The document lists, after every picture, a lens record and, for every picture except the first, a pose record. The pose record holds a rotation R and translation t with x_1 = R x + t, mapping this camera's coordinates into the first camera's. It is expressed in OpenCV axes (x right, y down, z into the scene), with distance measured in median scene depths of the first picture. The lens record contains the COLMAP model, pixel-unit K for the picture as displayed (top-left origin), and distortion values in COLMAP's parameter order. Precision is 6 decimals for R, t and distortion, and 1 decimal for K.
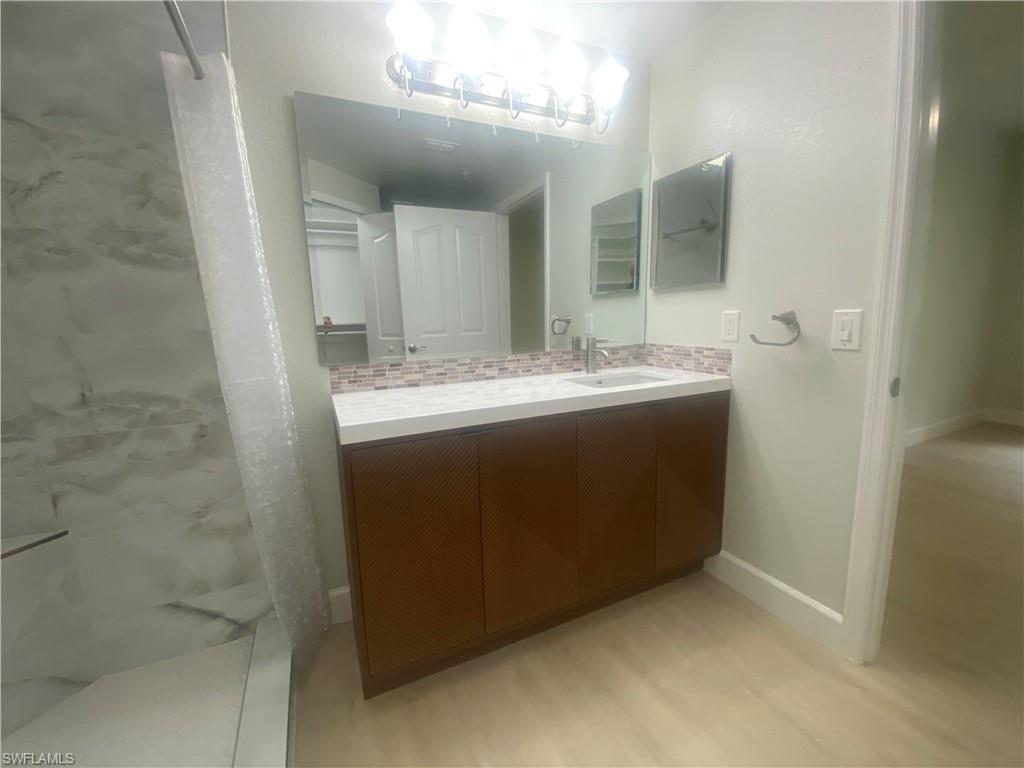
lens RADIAL K [[415.2, 0, 511.2], [0, 415.2, 380.4], [0, 0, 1]] dist [0.033891, -0.027461]
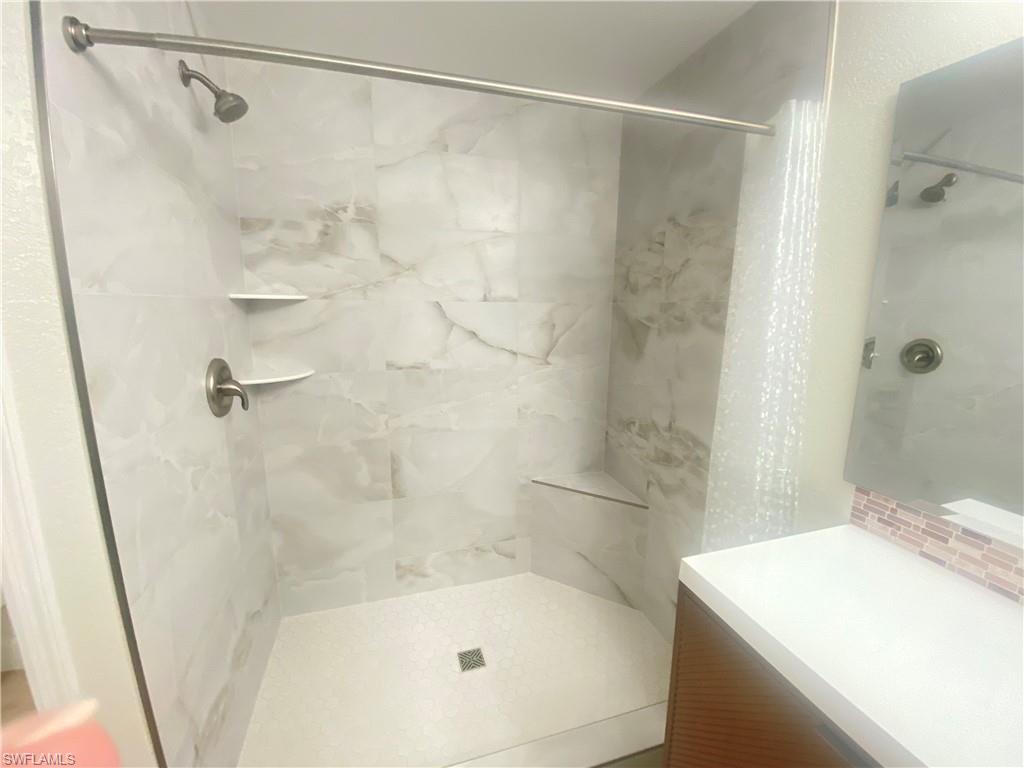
lens RADIAL K [[415.2, 0, 511.2], [0, 415.2, 380.4], [0, 0, 1]] dist [0.033891, -0.027461]
pose [[-0.158740, 0.202243, -0.966385, 0.234422], [-0.146756, 0.963089, 0.225659, -0.228260], [0.976353, 0.177644, -0.123200, 0.438783]]
